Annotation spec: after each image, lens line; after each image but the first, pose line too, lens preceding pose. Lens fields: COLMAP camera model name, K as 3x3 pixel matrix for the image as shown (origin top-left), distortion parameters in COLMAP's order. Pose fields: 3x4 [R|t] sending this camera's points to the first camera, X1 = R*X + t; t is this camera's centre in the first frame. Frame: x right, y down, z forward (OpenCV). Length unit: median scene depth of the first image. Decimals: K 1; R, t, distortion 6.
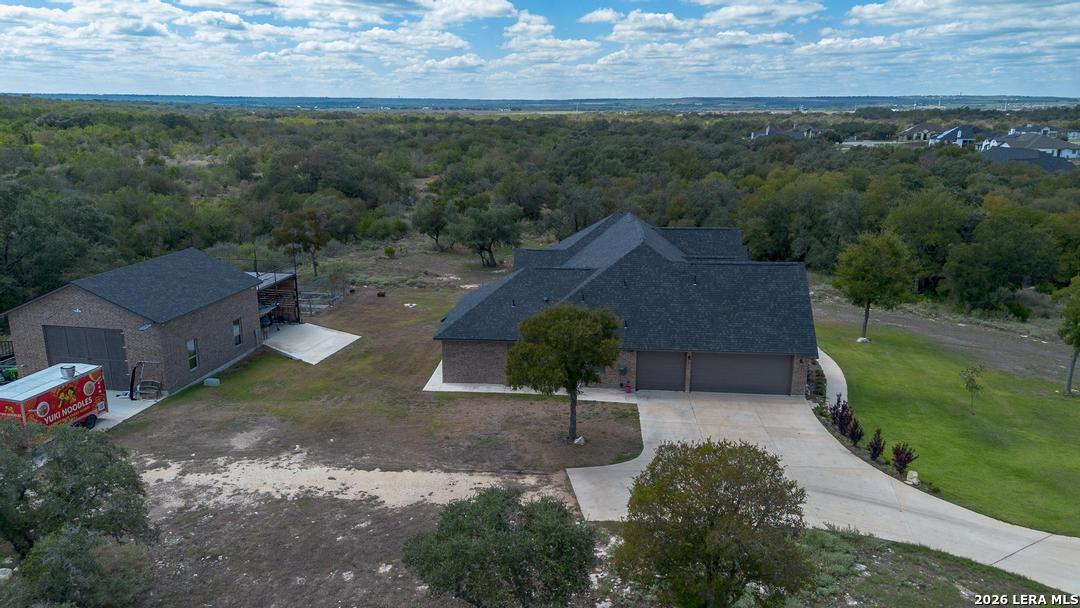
lens RADIAL K [[760.5, 0, 538.1], [0, 760.5, 299.3], [0, 0, 1]] dist [0.103860, -0.082838]
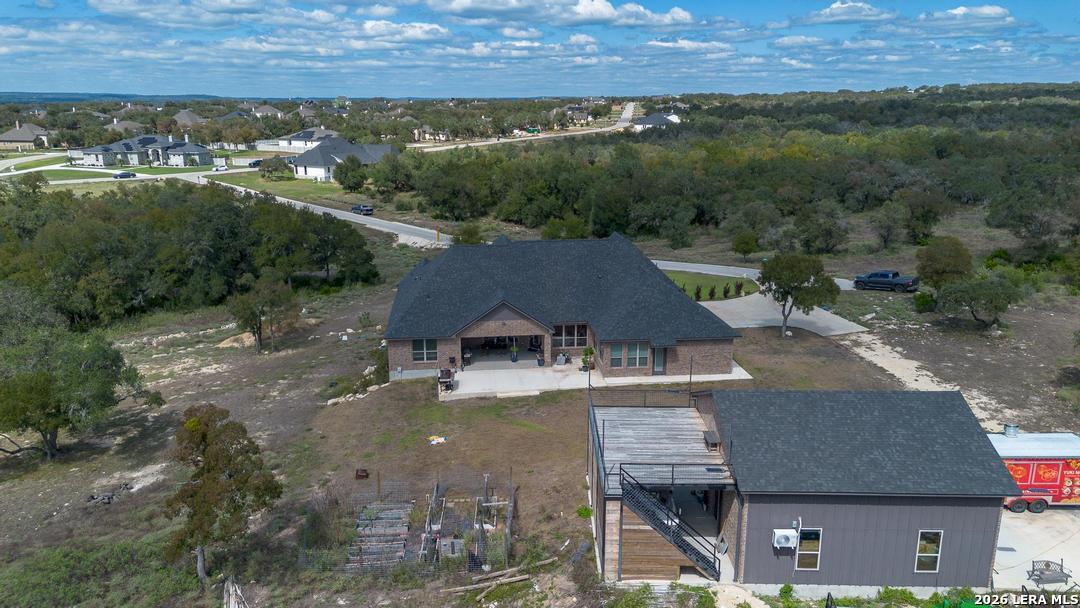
lens RADIAL K [[760.5, 0, 538.1], [0, 760.5, 299.3], [0, 0, 1]] dist [0.103860, -0.082838]
pose [[-0.184259, -0.248614, 0.950915, -1.094303], [0.243787, 0.925688, 0.289257, -0.388764], [-0.952164, 0.285119, -0.109958, 1.283043]]
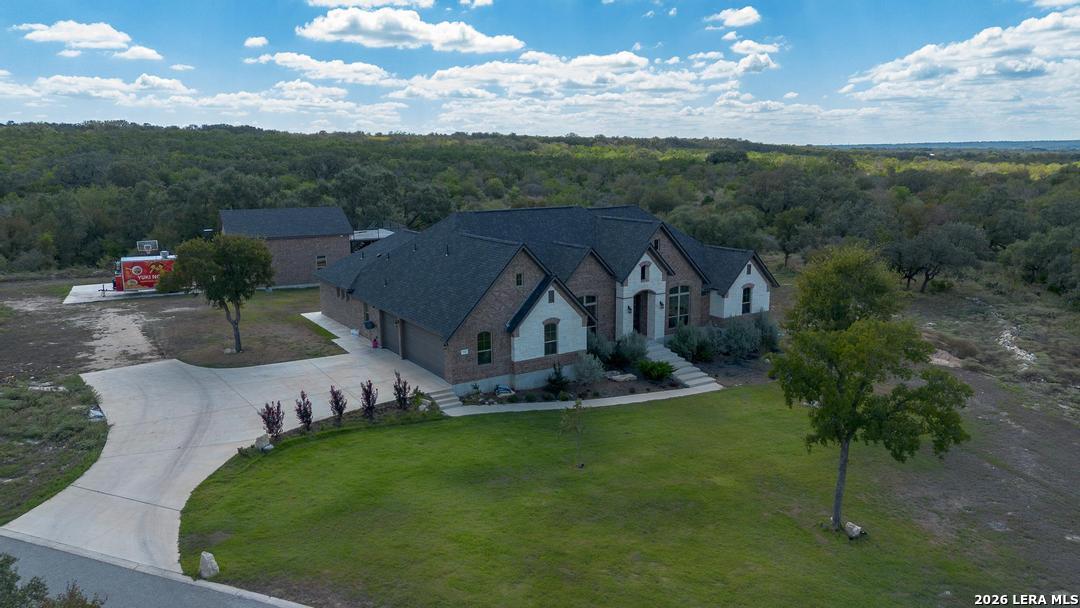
lens RADIAL K [[760.5, 0, 538.1], [0, 760.5, 299.3], [0, 0, 1]] dist [0.103860, -0.082838]
pose [[0.602230, 0.142076, -0.785579, 0.951960], [-0.189040, 0.981429, 0.032577, -0.015831], [0.775618, 0.128886, 0.617904, 0.474010]]
